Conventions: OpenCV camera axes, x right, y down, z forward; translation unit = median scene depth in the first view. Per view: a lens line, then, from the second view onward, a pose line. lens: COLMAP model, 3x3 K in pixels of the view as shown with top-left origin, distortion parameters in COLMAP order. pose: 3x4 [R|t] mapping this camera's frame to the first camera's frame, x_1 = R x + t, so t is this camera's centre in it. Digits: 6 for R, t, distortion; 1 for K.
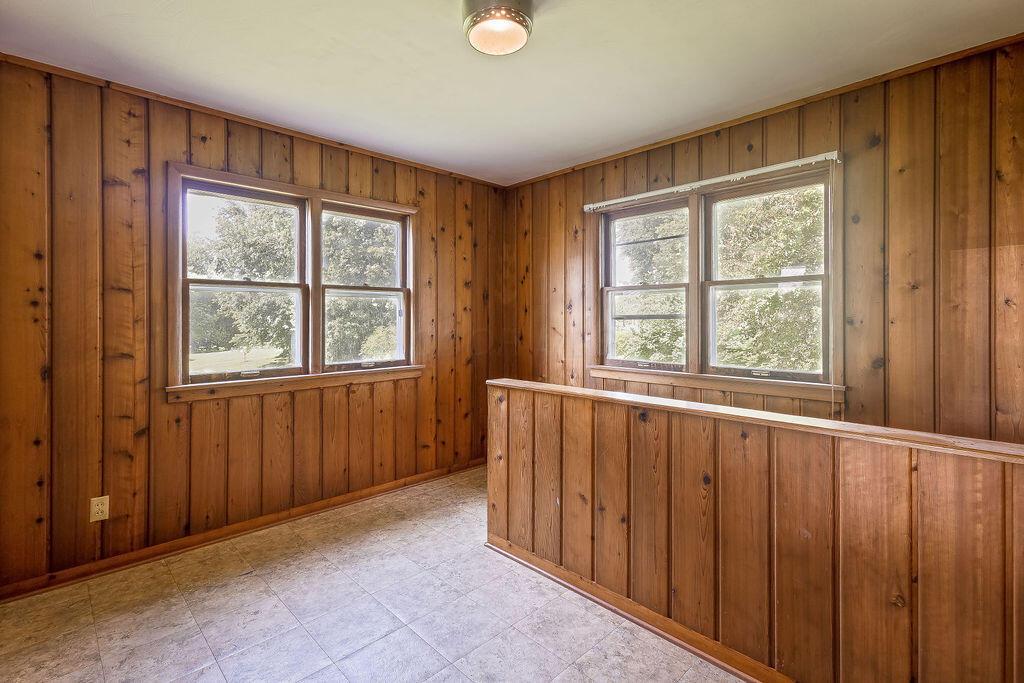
lens RADIAL K [[477.5, 0, 513.1], [0, 477.5, 323.0], [0, 0, 1]] dist [0.000152, 0.000054]
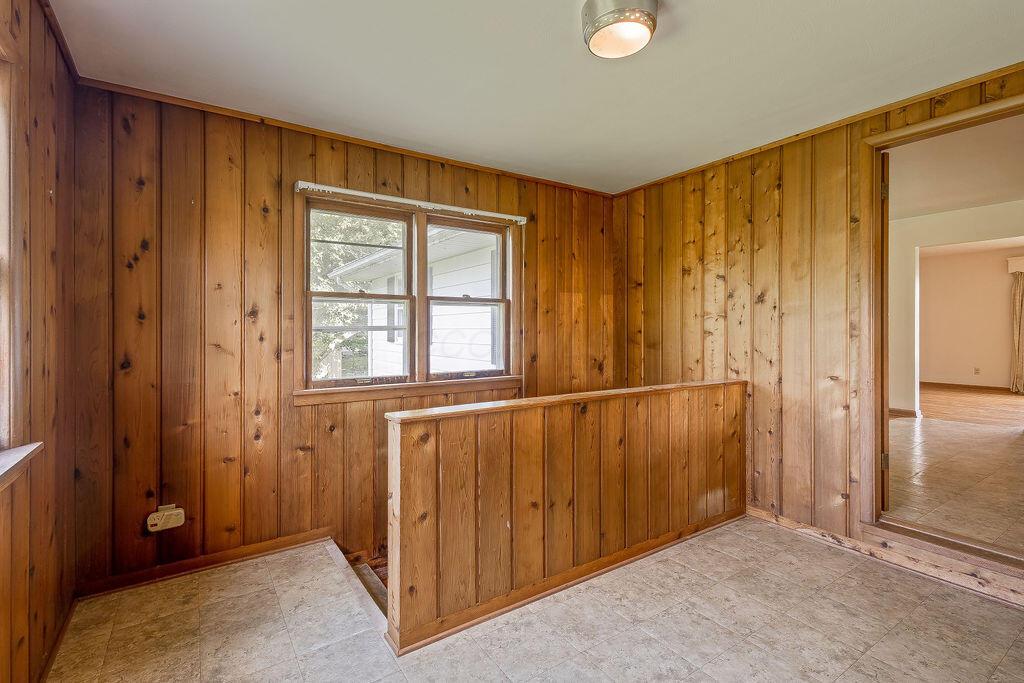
lens RADIAL K [[469.3, 0, 511.3], [0, 469.3, 334.9], [0, 0, 1]] dist [0.002110, 0.000209]
pose [[0.179956, -0.008166, 0.983641, -0.708332], [0.010304, 0.999926, 0.006416, -0.003984], [-0.983621, 0.008981, 0.180027, 0.723378]]
